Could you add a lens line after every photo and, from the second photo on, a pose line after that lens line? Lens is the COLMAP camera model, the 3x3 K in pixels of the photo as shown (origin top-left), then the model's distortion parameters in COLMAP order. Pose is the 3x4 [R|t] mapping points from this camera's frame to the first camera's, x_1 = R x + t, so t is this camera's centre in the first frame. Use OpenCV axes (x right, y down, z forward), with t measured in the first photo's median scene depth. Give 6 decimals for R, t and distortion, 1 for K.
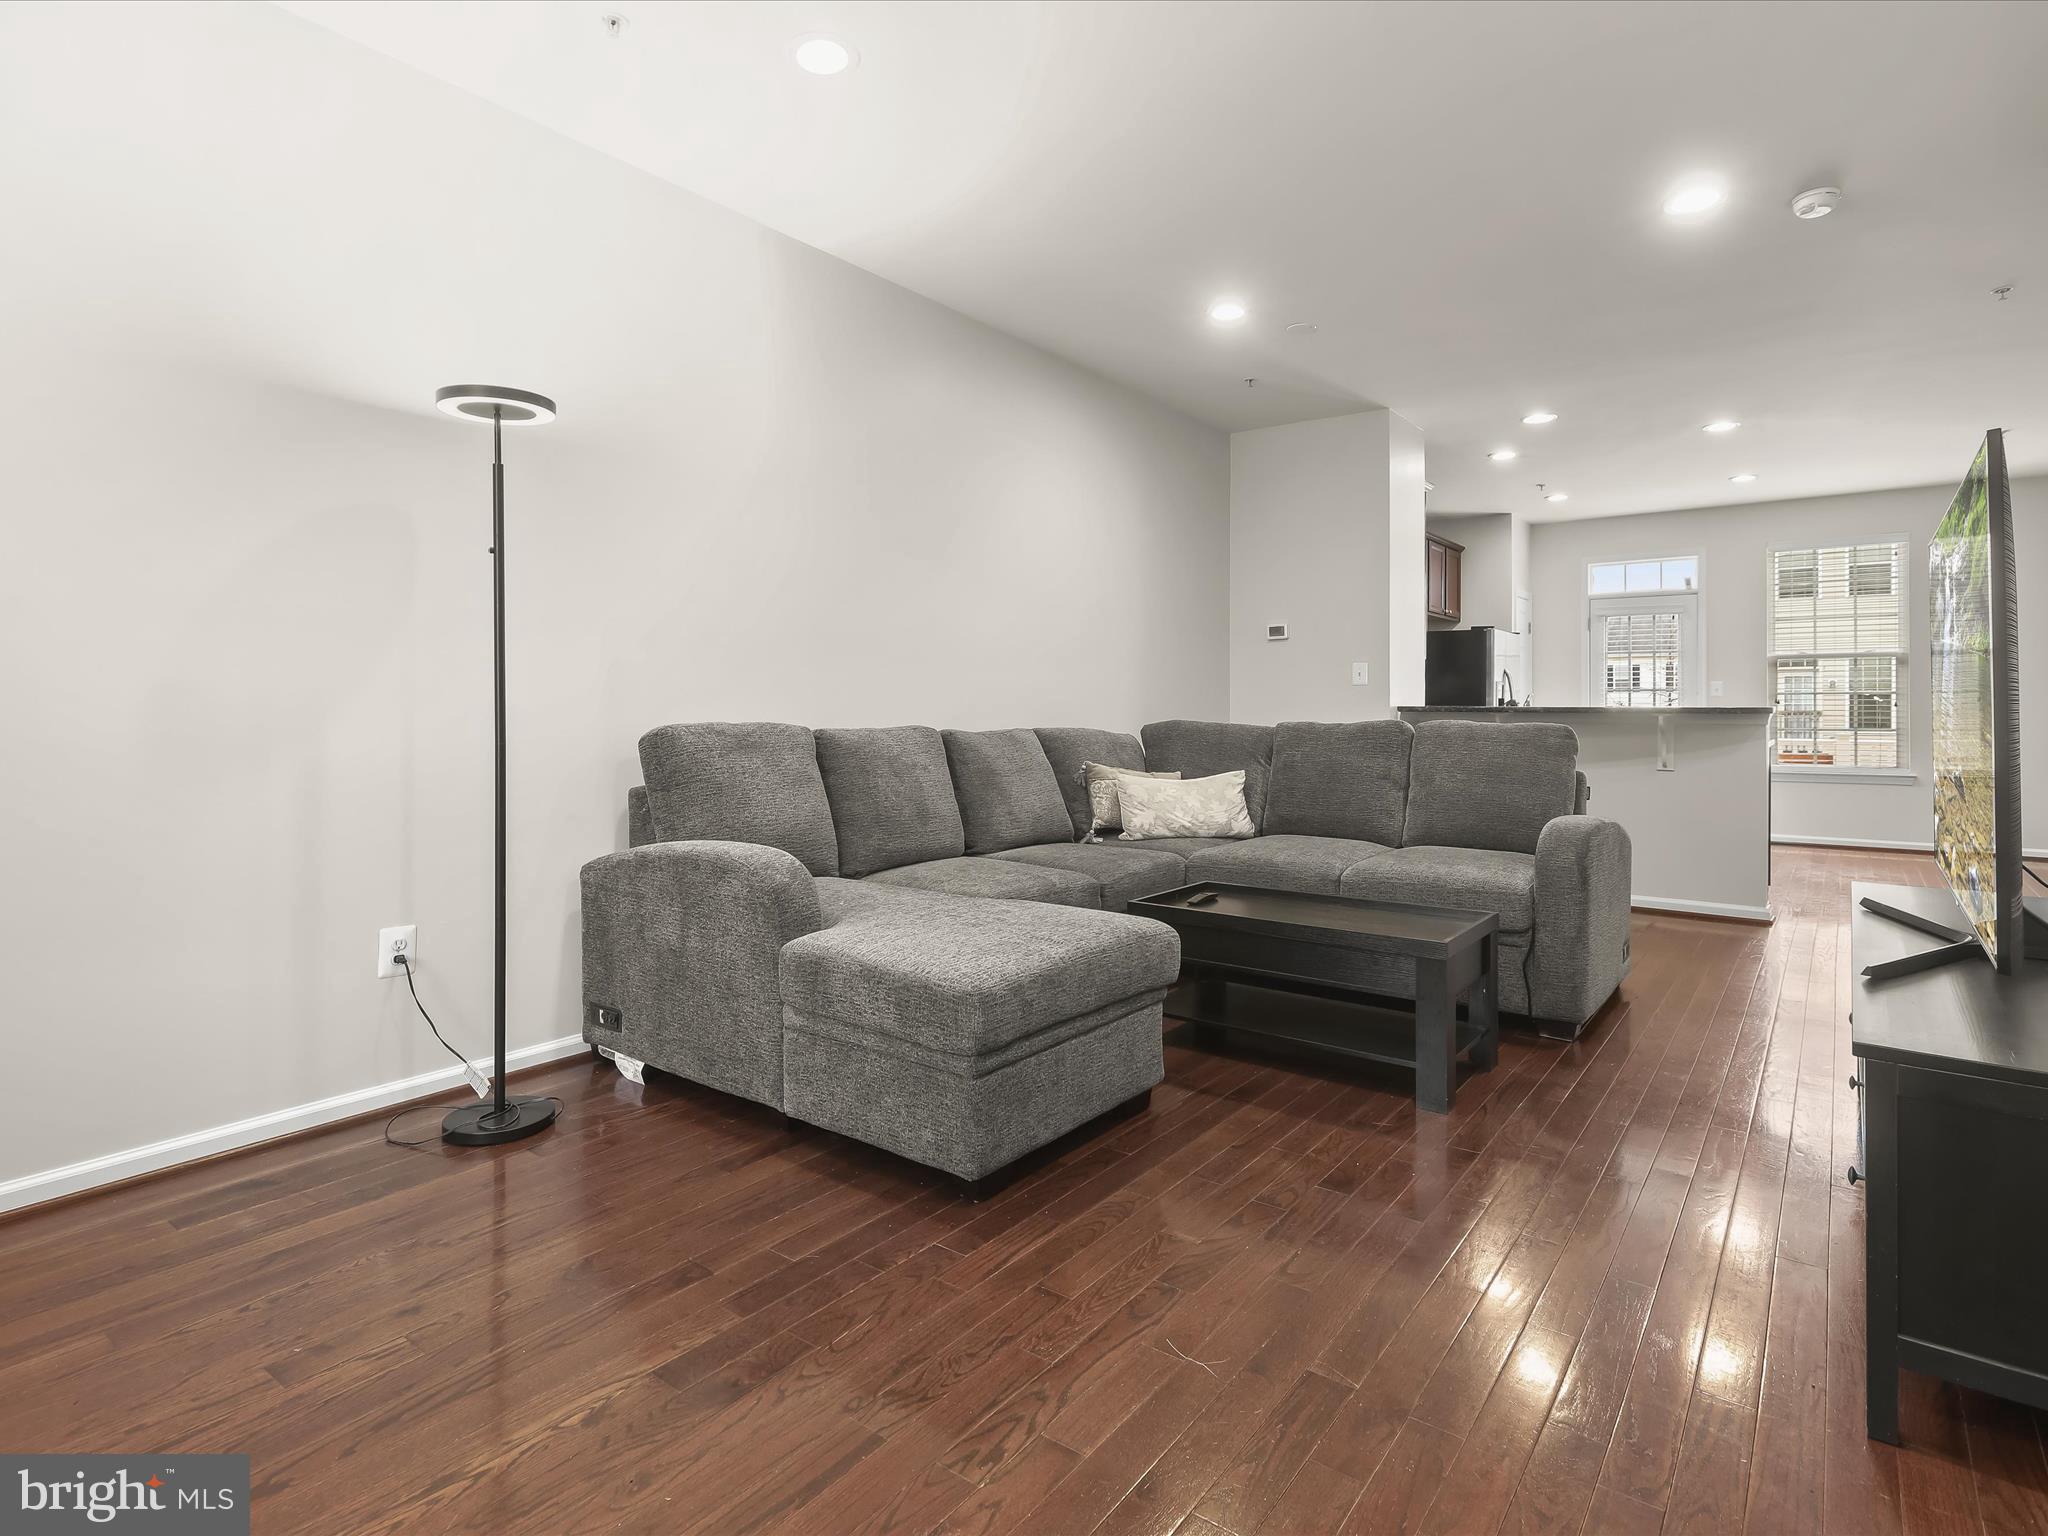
lens RADIAL K [[1092.4, 0, 1027.1], [0, 1092.4, 697.6], [0, 0, 1]] dist [0.014163, 0.000278]
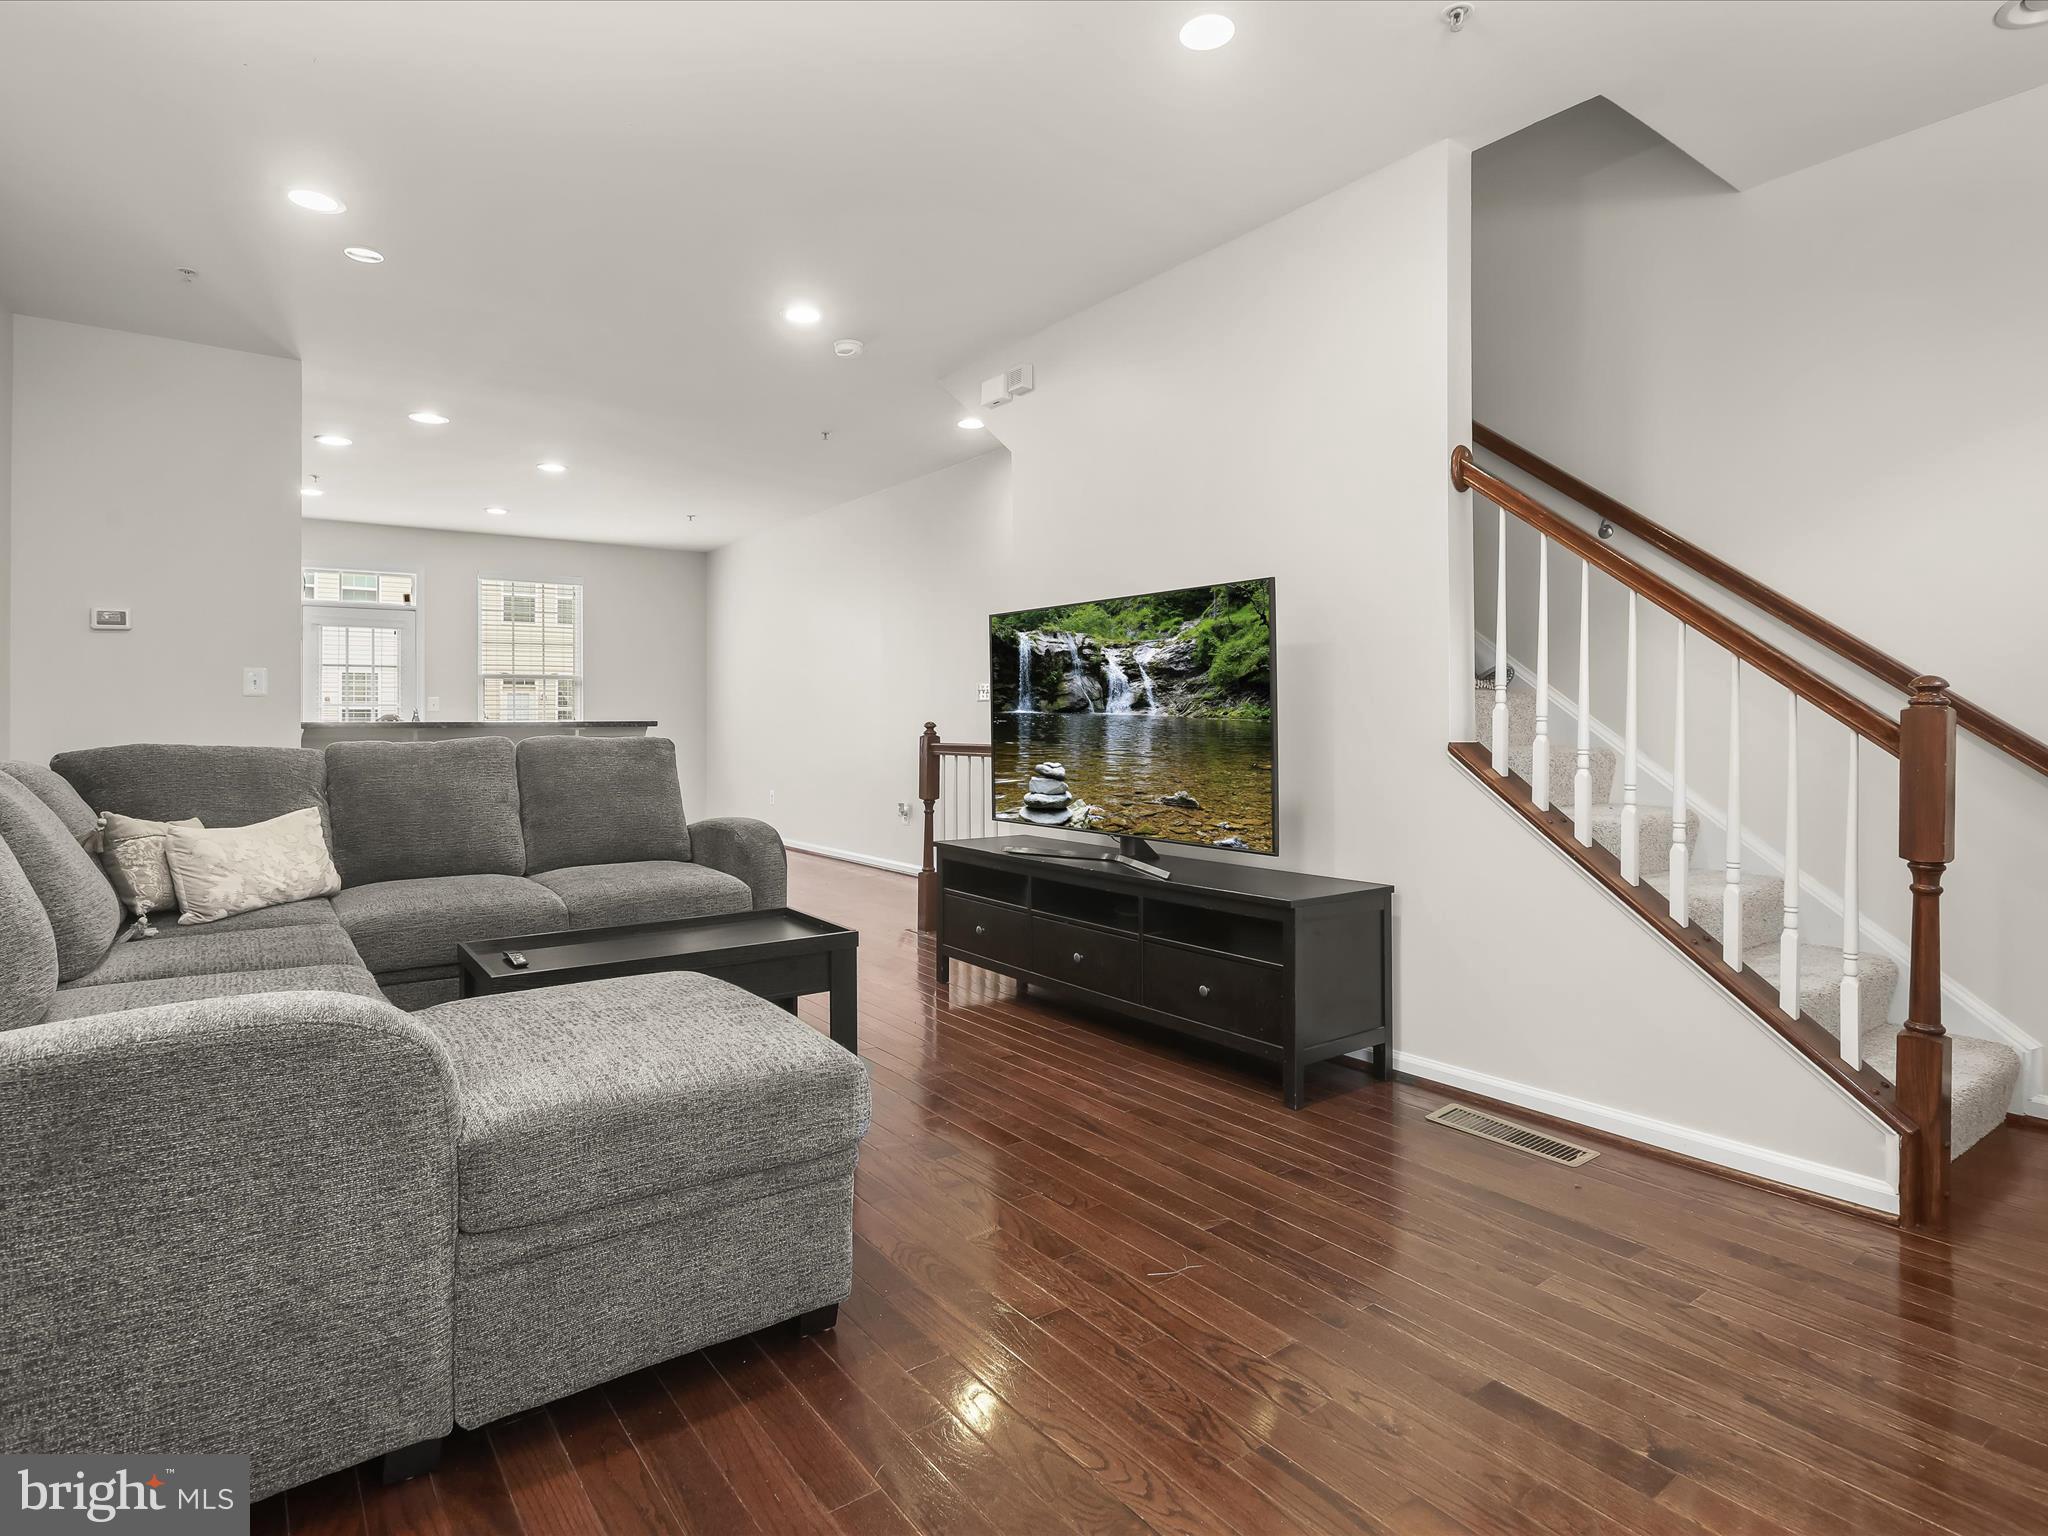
lens RADIAL K [[1092.4, 0, 1027.1], [0, 1092.4, 697.6], [0, 0, 1]] dist [0.014163, 0.000278]
pose [[0.290429, 0.014198, 0.956791, -0.375895], [-0.000222, 0.999891, -0.014770, 0.002160], [-0.956897, 0.004077, 0.290400, 0.295632]]
